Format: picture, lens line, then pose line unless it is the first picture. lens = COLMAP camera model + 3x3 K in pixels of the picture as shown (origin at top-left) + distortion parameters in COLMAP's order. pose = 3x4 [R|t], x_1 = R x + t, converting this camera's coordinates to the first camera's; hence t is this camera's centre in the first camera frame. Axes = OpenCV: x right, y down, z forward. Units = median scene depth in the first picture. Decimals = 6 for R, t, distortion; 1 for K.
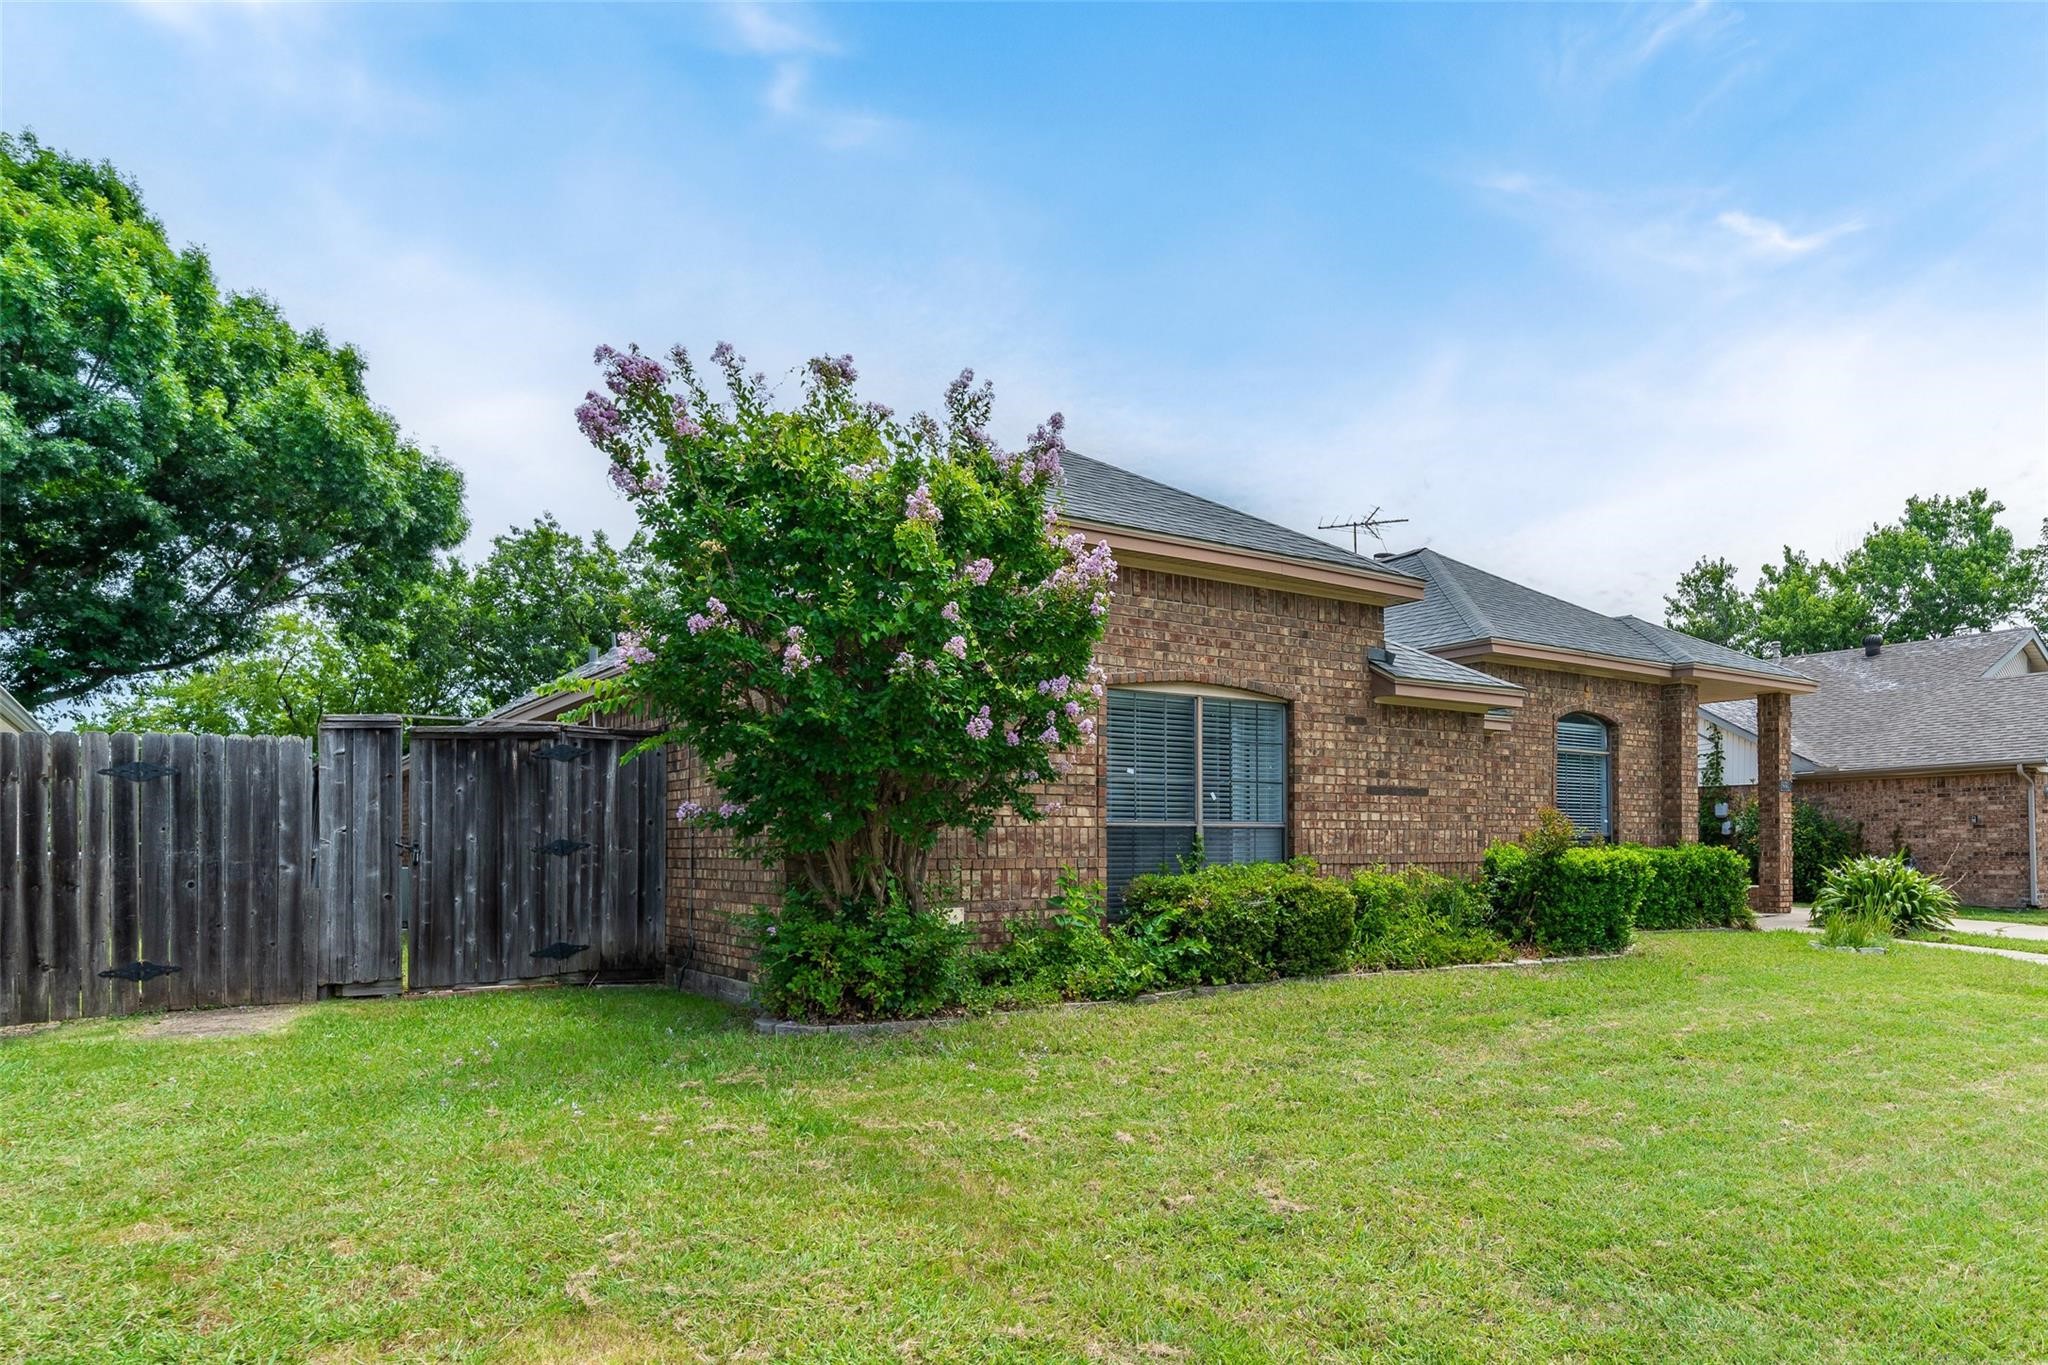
lens RADIAL K [[1284.1, 0, 1192.7], [0, 1284.1, 826.7], [0, 0, 1]] dist [-0.028027, -0.000837]
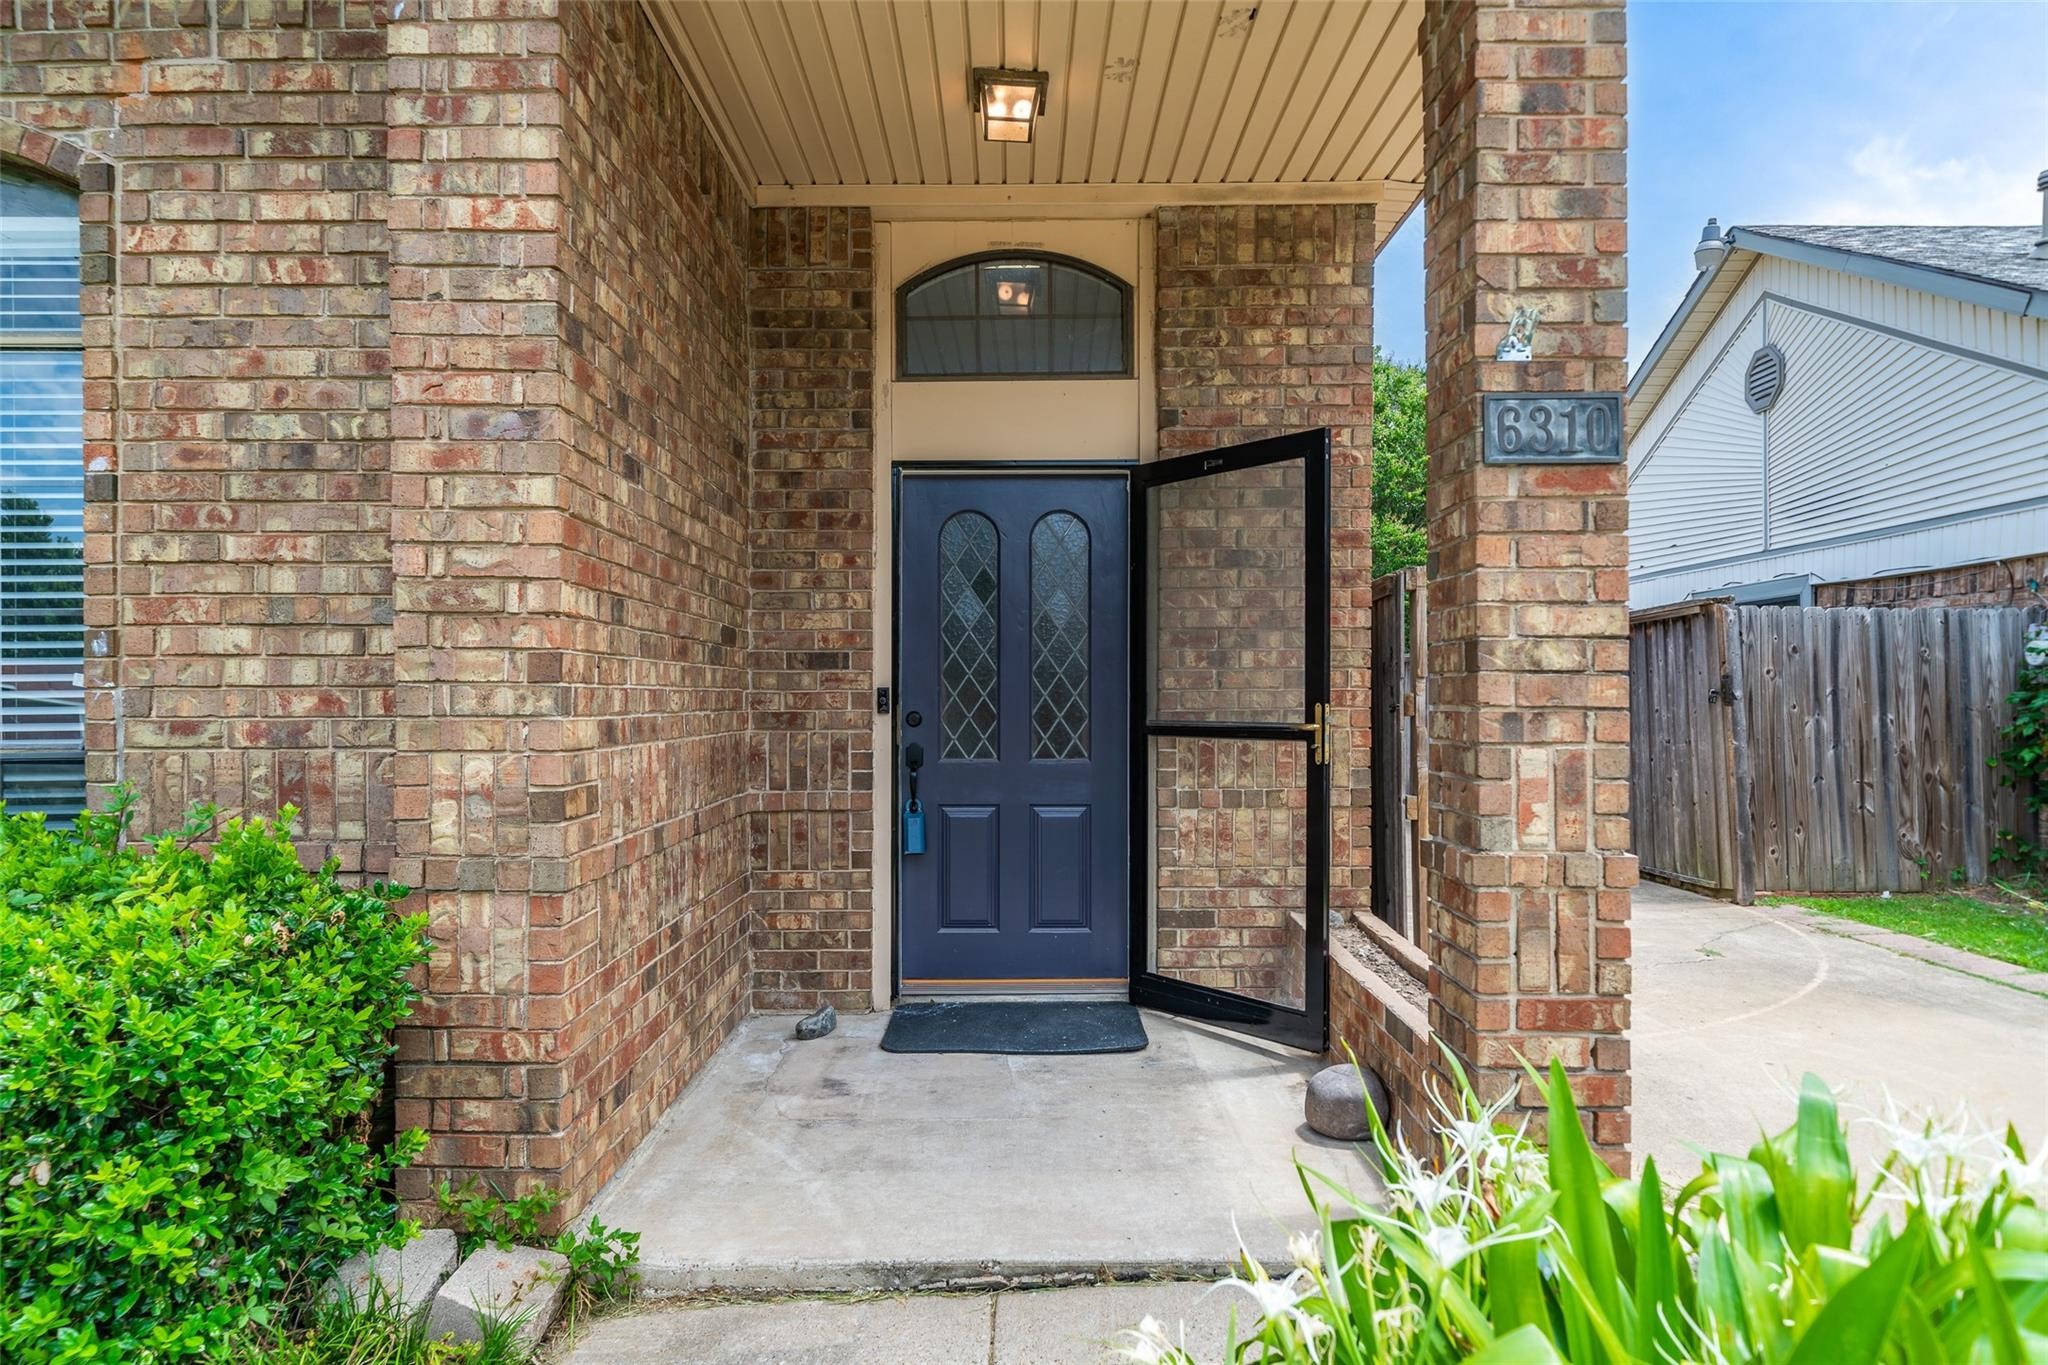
lens RADIAL K [[1198.2, 0, 1015.7], [0, 1198.2, 696.8], [0, 0, 1]] dist [0.005139, -0.000269]
pose [[0.811219, -0.006353, -0.584708, 0.785224], [0.013826, 0.999870, 0.008318, -0.002667], [0.584579, -0.014832, 0.811201, 1.333758]]
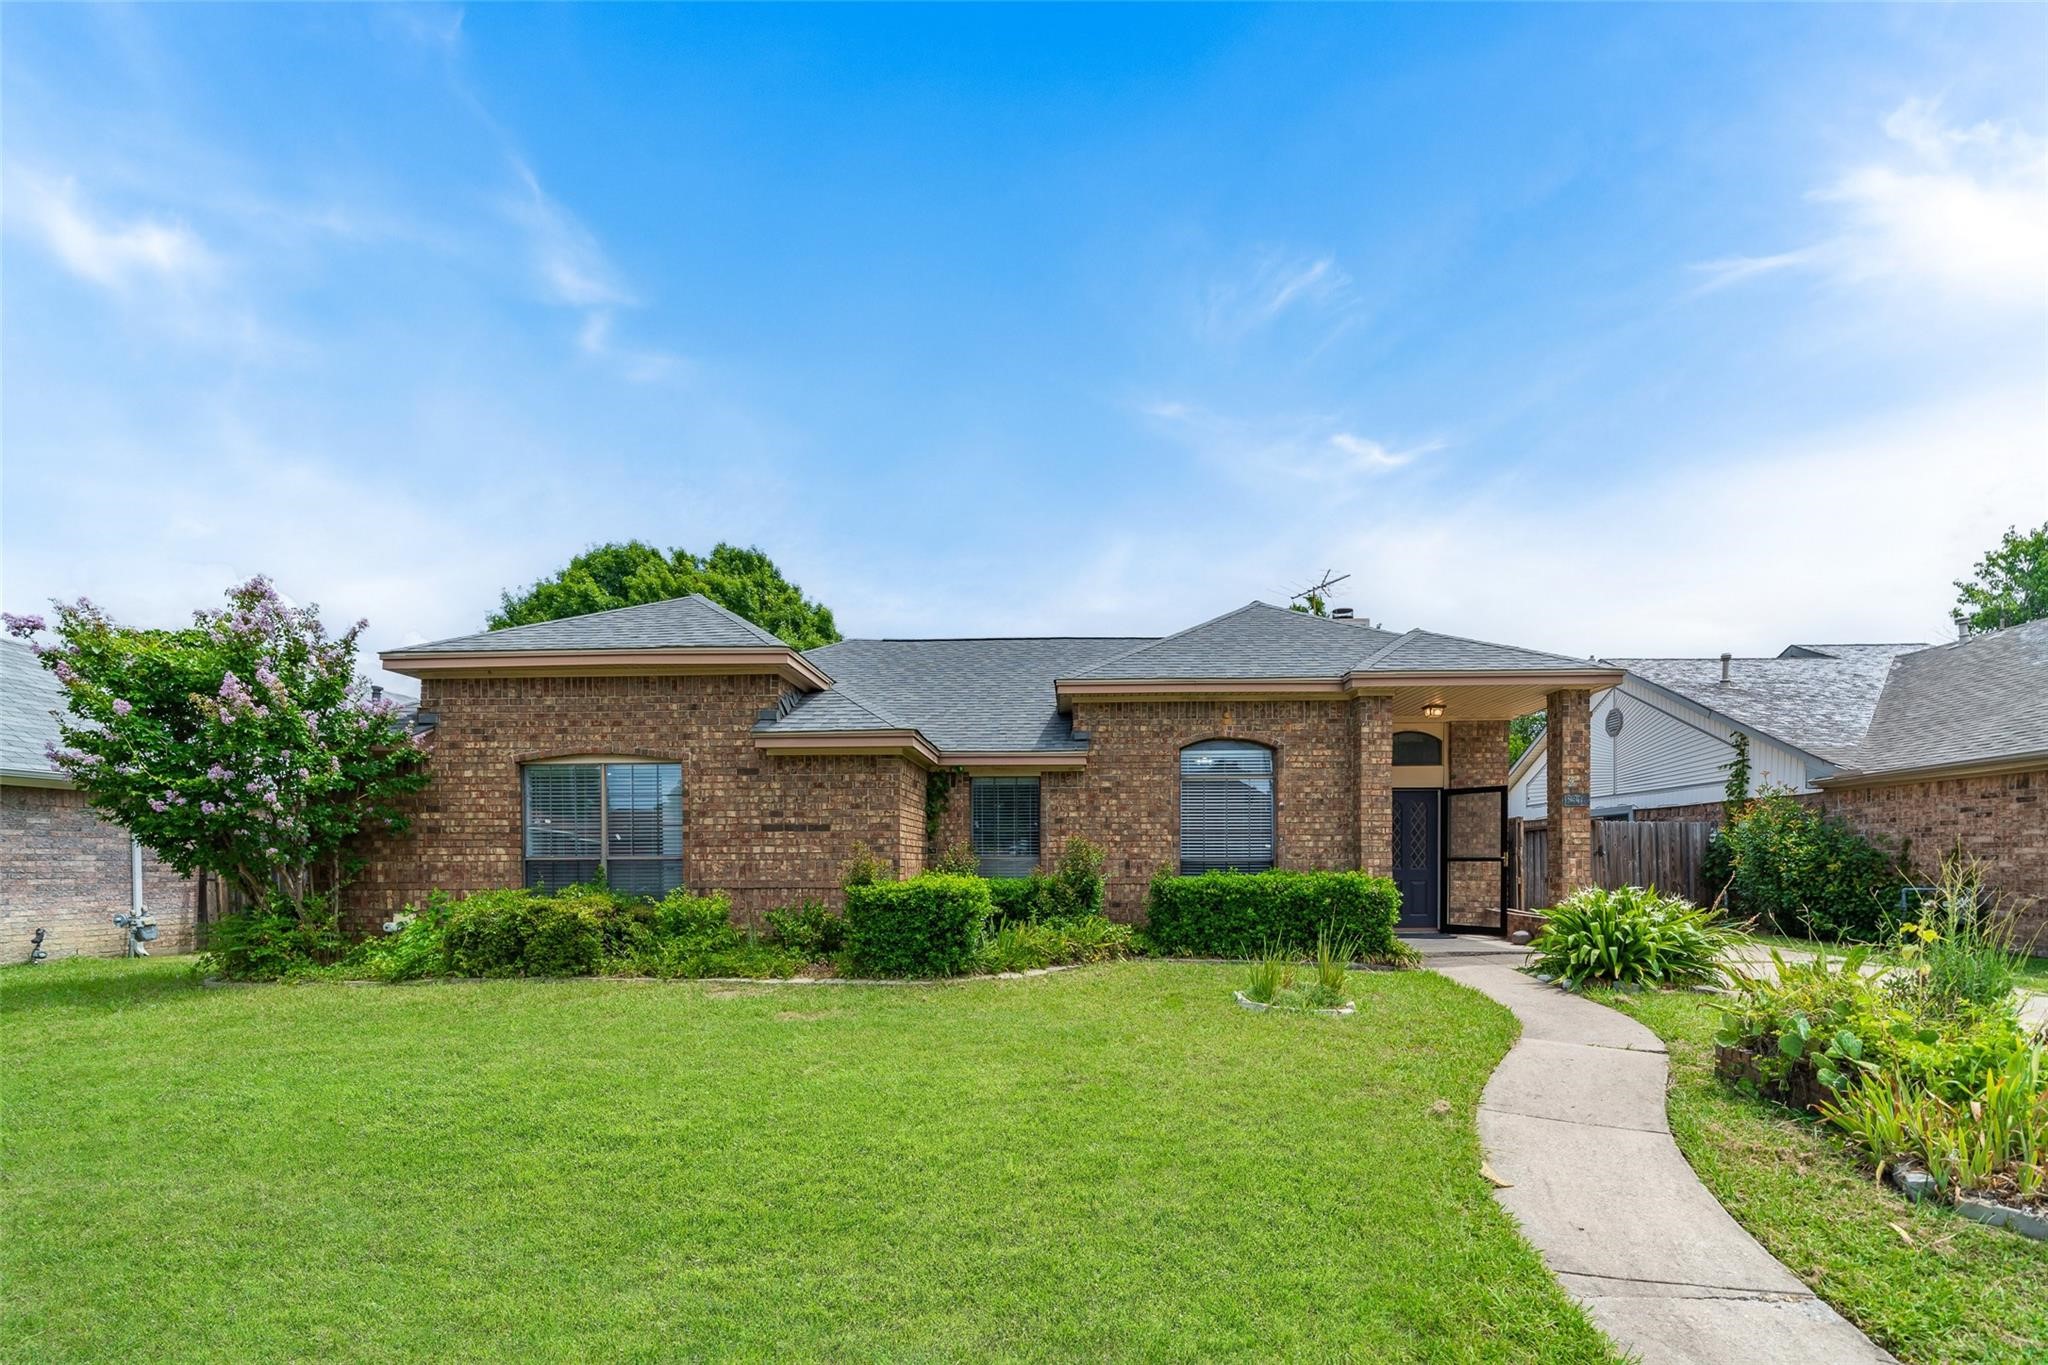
lens RADIAL K [[867.8, 0, 1011.6], [0, 867.8, 869.6], [0, 0, 1]] dist [-0.016543, 0.000063]
pose [[0.780405, -0.000223, -0.625275, 0.836988], [0.012073, 0.999819, 0.014713, 0.001833], [0.625158, -0.019031, 0.780266, 0.508975]]
